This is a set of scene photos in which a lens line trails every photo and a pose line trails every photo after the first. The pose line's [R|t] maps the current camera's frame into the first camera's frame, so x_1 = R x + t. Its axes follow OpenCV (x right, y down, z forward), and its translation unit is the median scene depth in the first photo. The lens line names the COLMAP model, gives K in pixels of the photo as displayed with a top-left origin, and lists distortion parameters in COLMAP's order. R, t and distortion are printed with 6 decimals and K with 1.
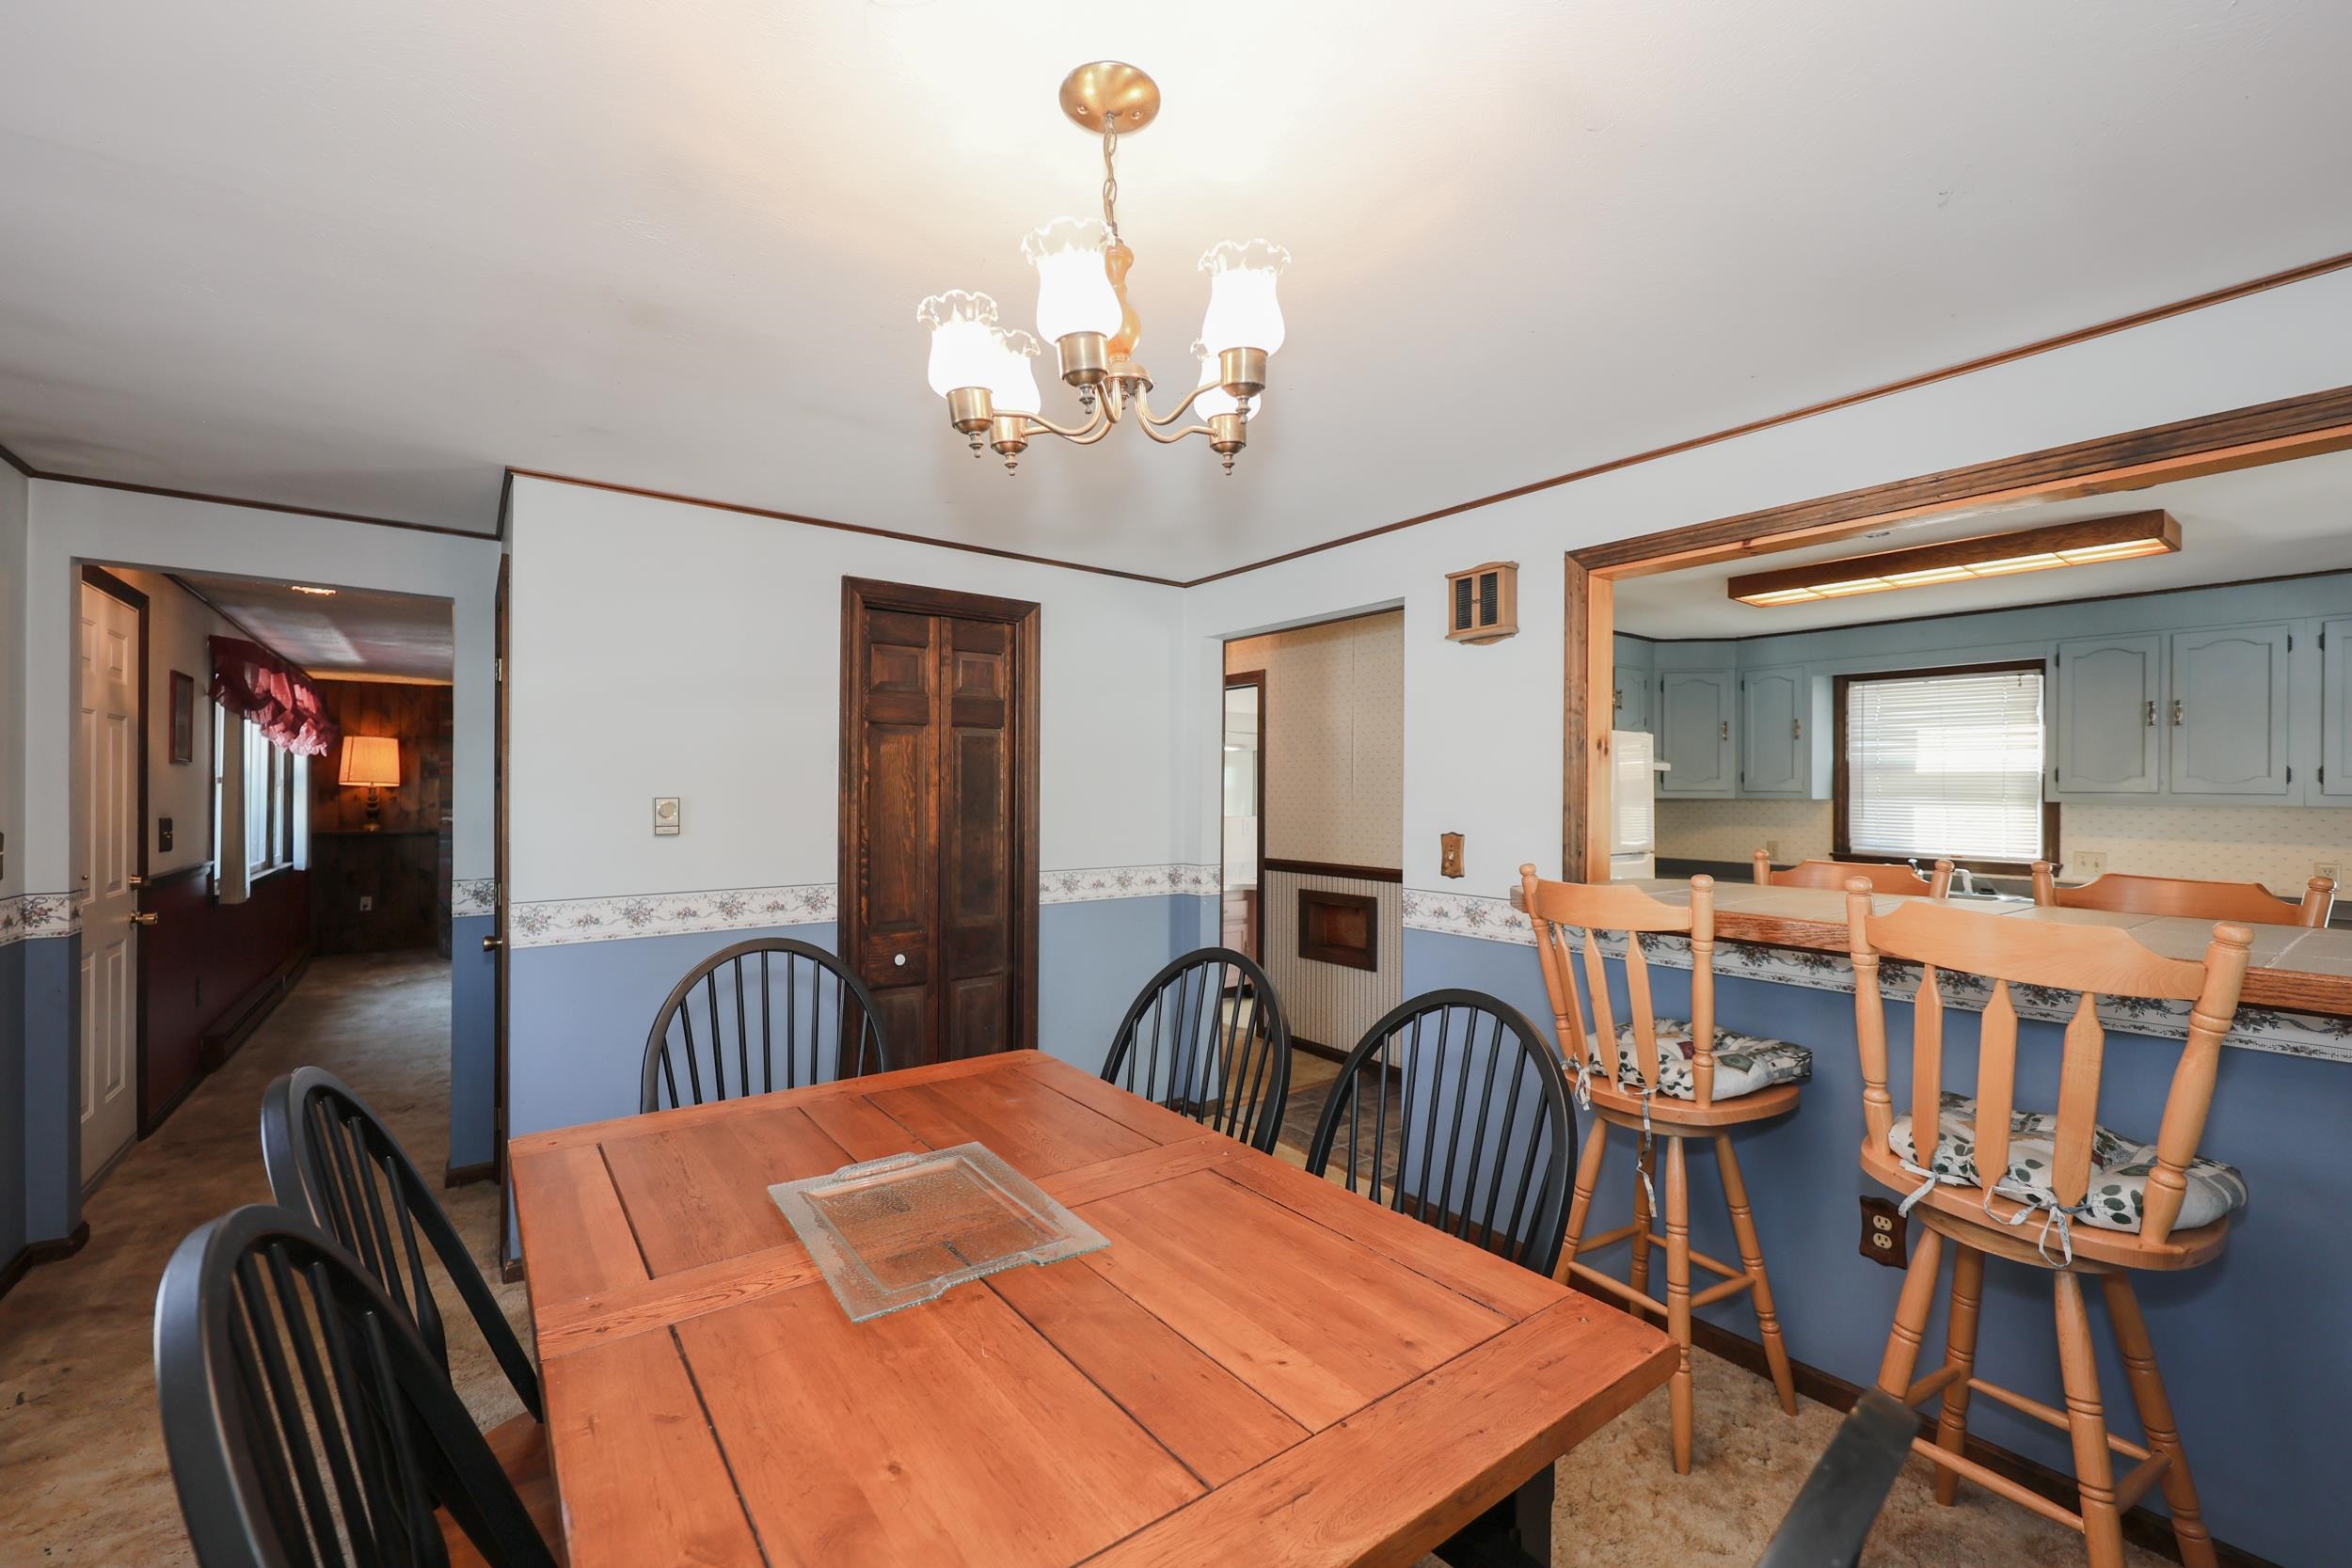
lens RADIAL K [[967.4, 0, 1158.6], [0, 967.4, 785.3], [0, 0, 1]] dist [0.002152, 0.000259]
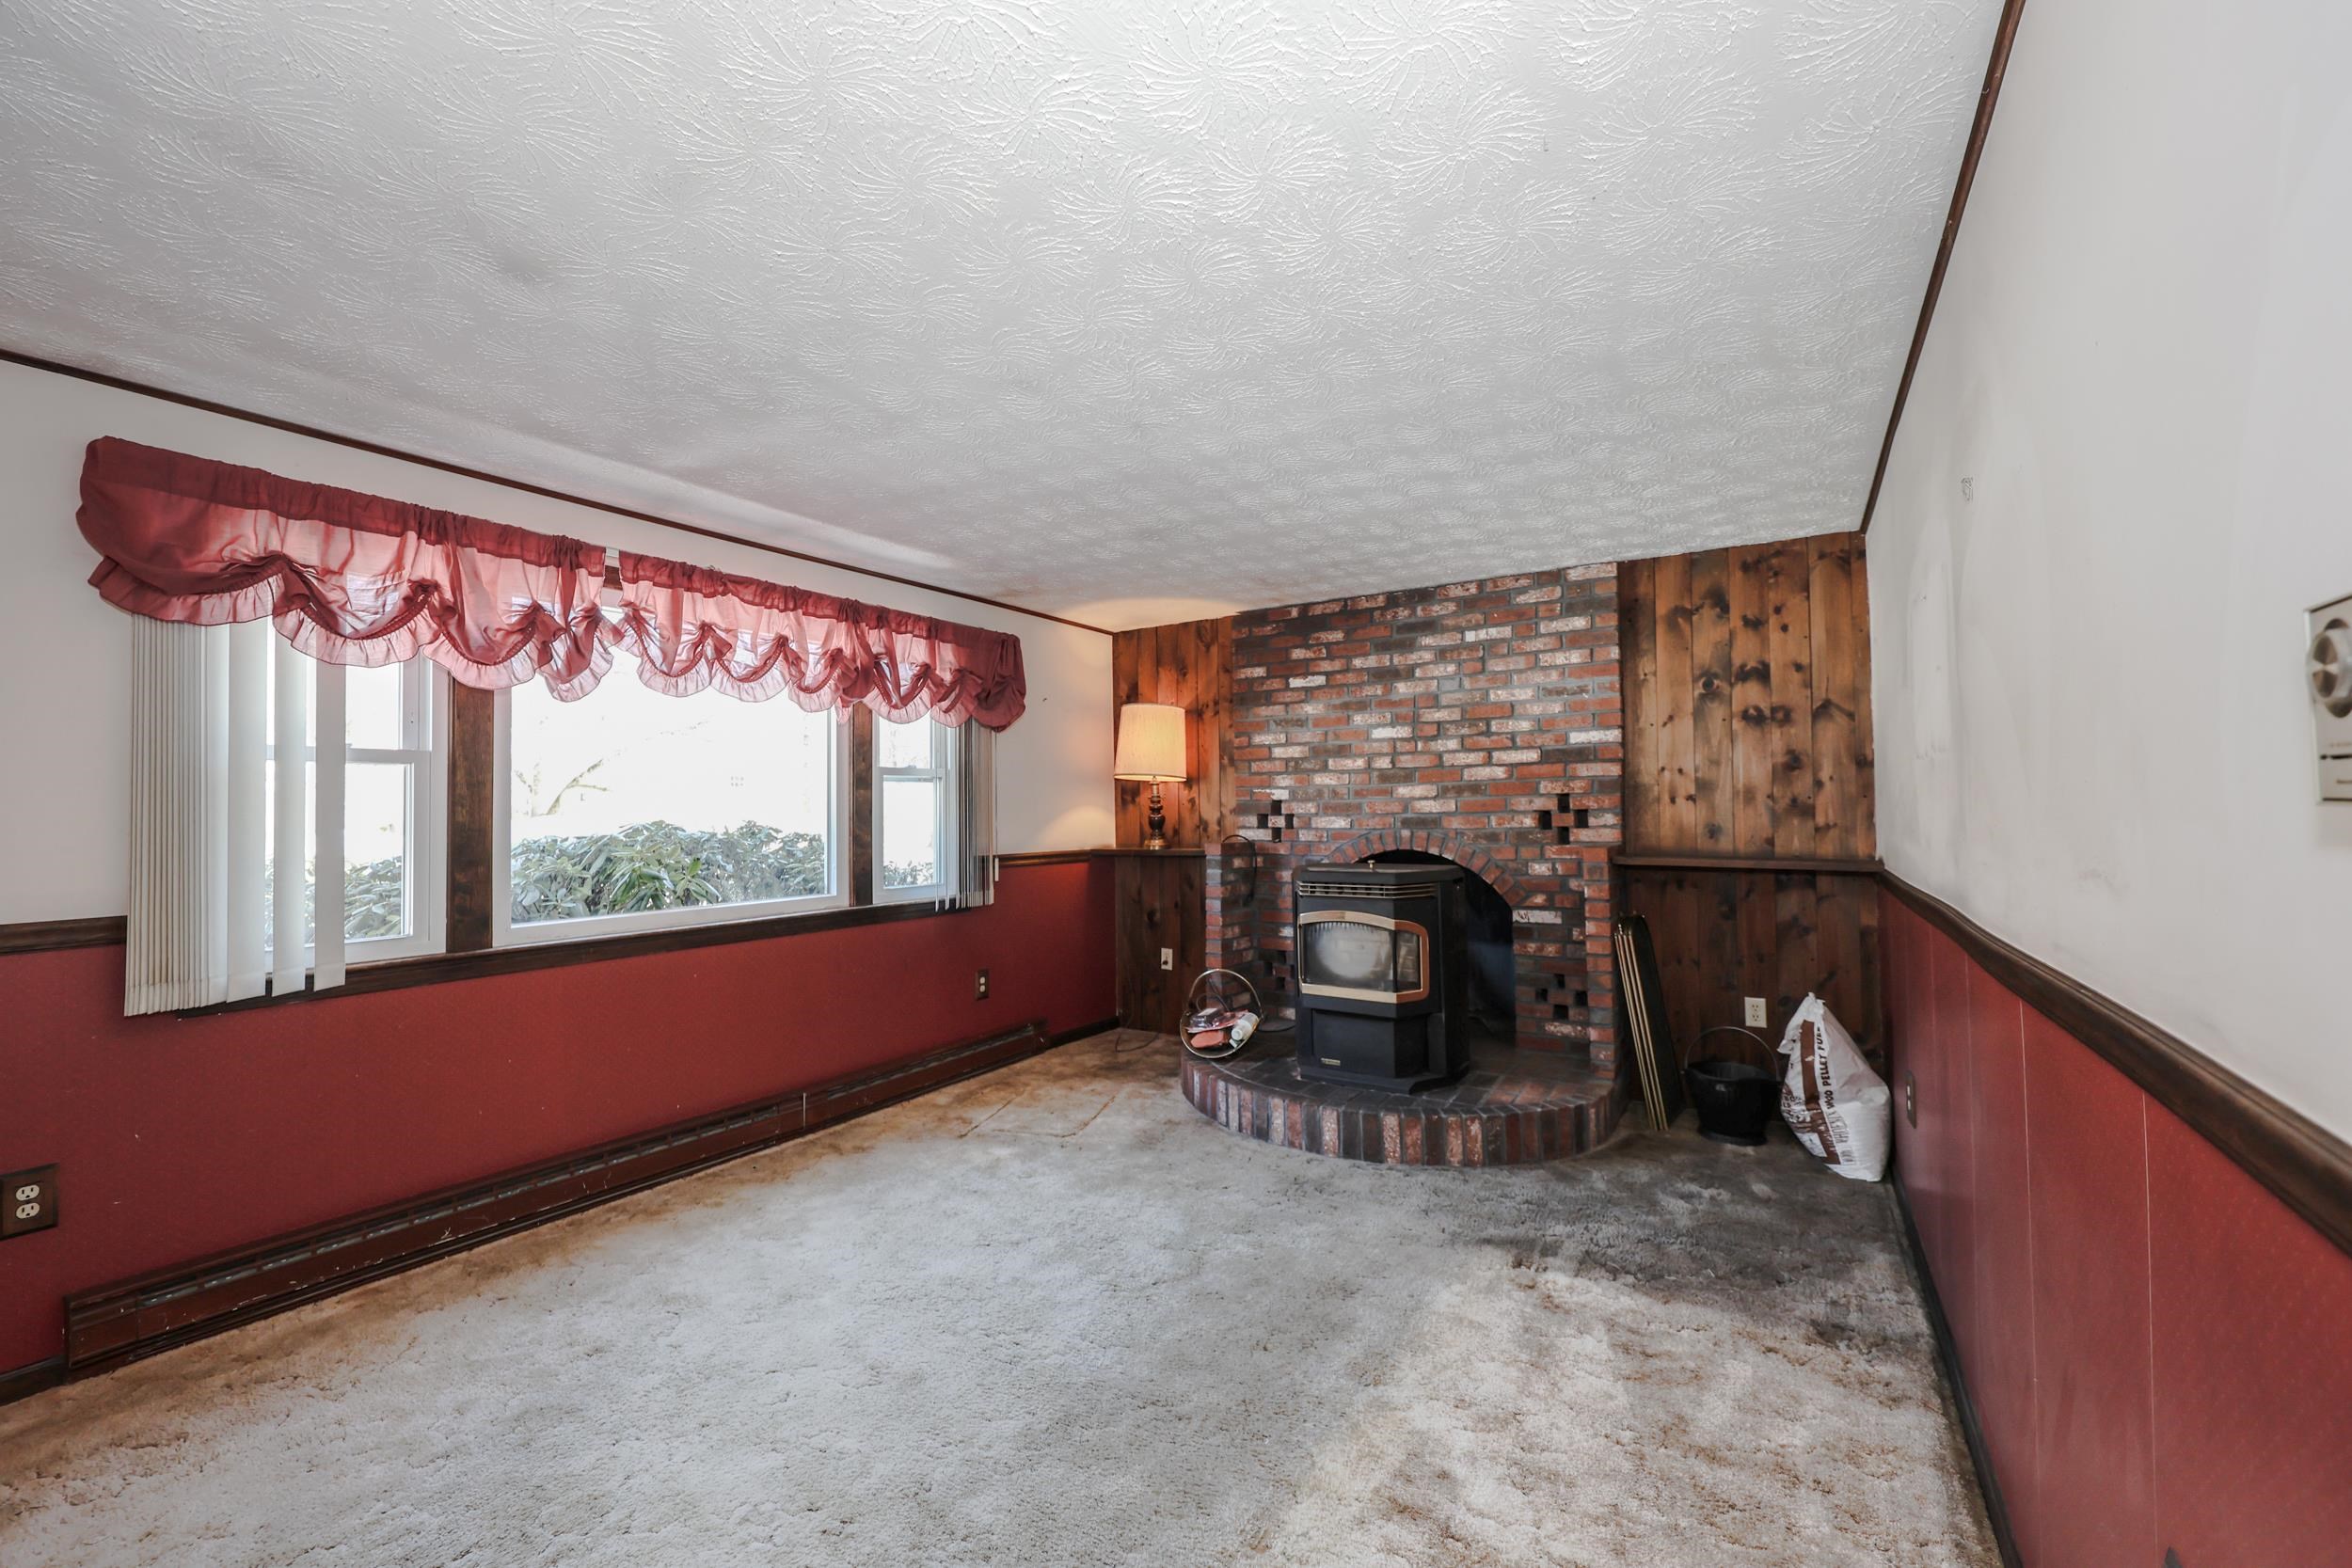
lens RADIAL K [[936.4, 0, 1203.3], [0, 936.4, 789.4], [0, 0, 1]] dist [0.001531, 0.000164]
pose [[0.385555, -0.030341, -0.922186, -0.216582], [0.016724, 0.999525, -0.025893, 0.023406], [0.922533, -0.005439, 0.385879, 0.788619]]
